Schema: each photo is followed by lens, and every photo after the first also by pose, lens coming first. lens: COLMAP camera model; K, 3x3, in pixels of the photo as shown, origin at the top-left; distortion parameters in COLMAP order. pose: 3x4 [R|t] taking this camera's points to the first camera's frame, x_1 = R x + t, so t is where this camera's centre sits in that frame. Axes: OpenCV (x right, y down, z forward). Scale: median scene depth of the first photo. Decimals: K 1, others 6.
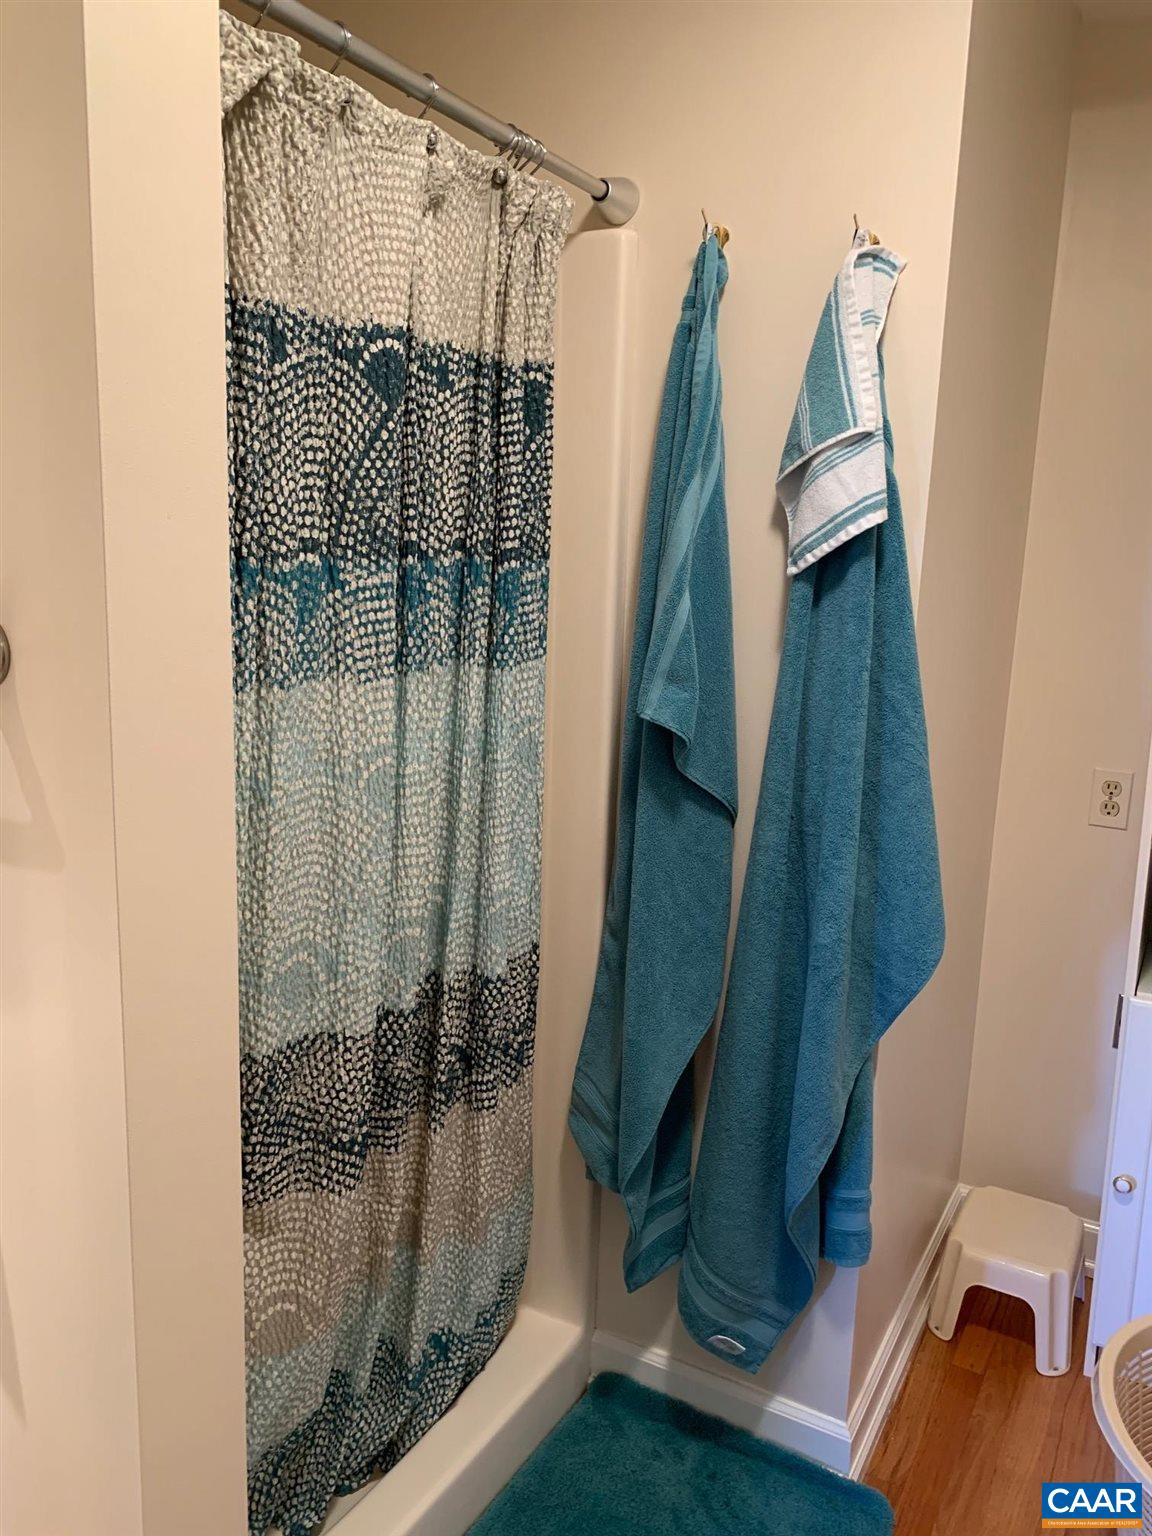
lens RADIAL K [[1159.6, 0, 574.4], [0, 1159.6, 772.7], [0, 0, 1]] dist [-0.012767, -0.004554]
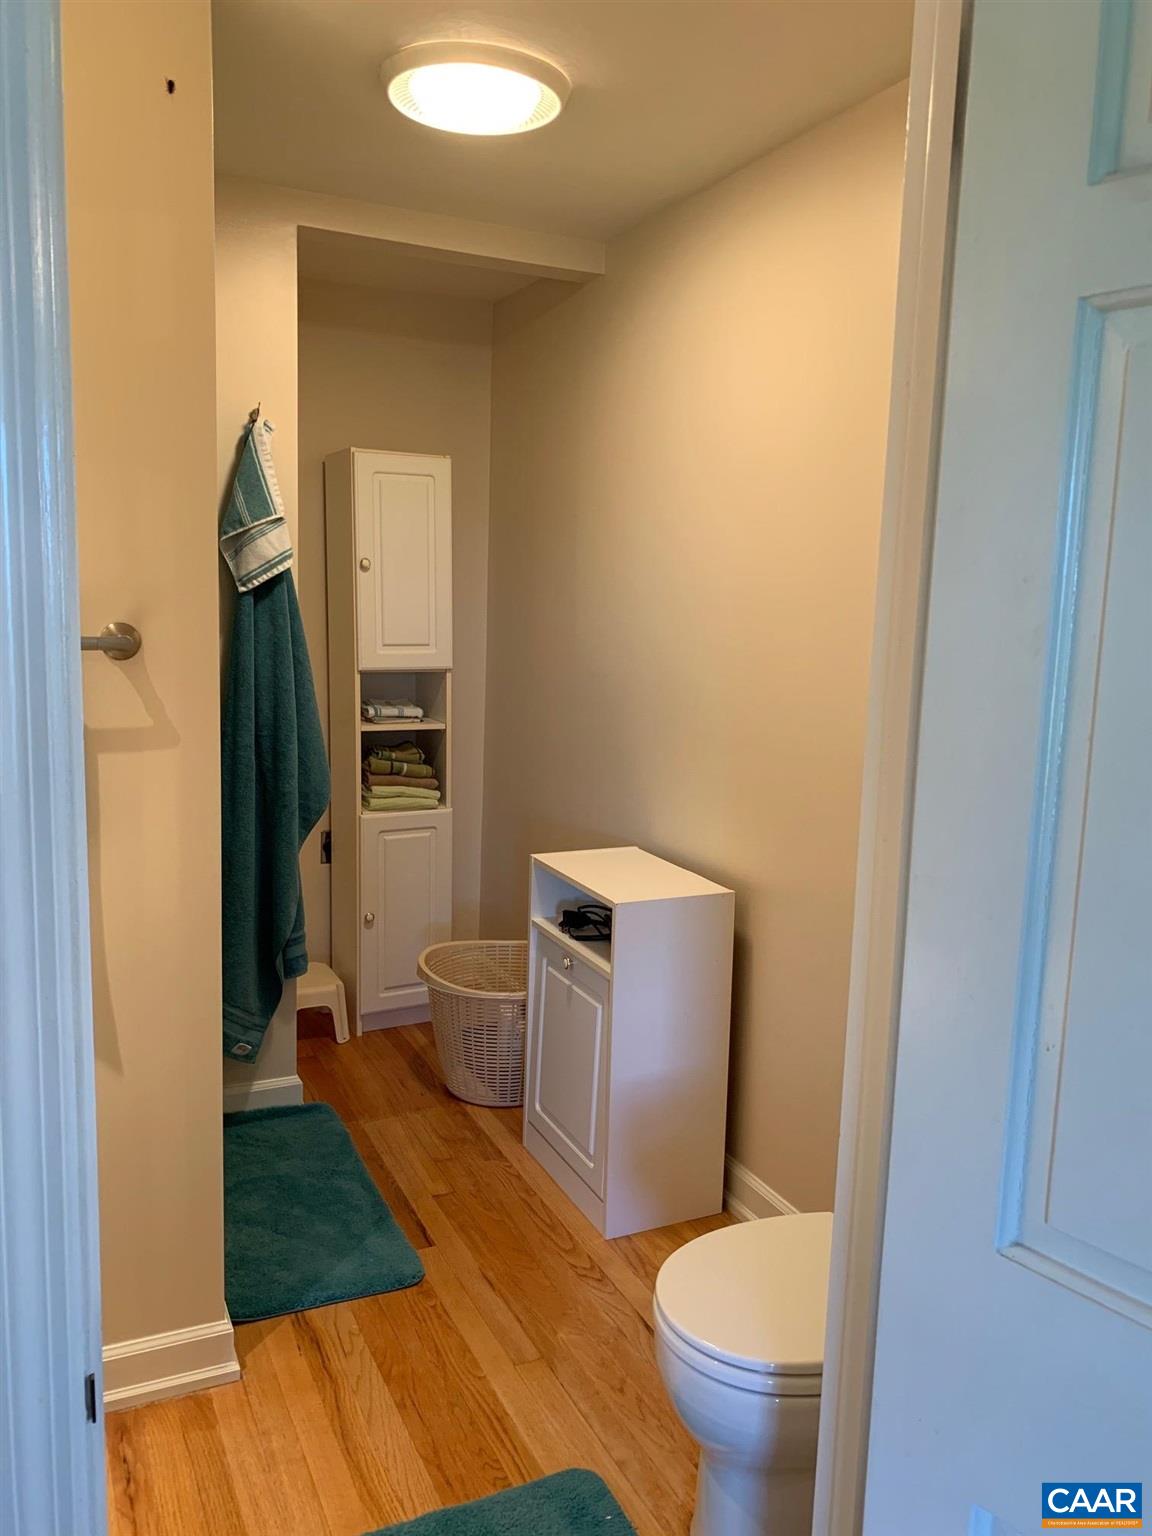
lens RADIAL K [[1159.6, 0, 576.0], [0, 1159.6, 765.1], [0, 0, 1]] dist [-0.012767, -0.004554]
pose [[0.572378, -0.138415, 0.808223, -1.039314], [0.140858, 0.987596, 0.069380, 0.046760], [-0.807801, 0.074133, 0.584775, -0.473729]]
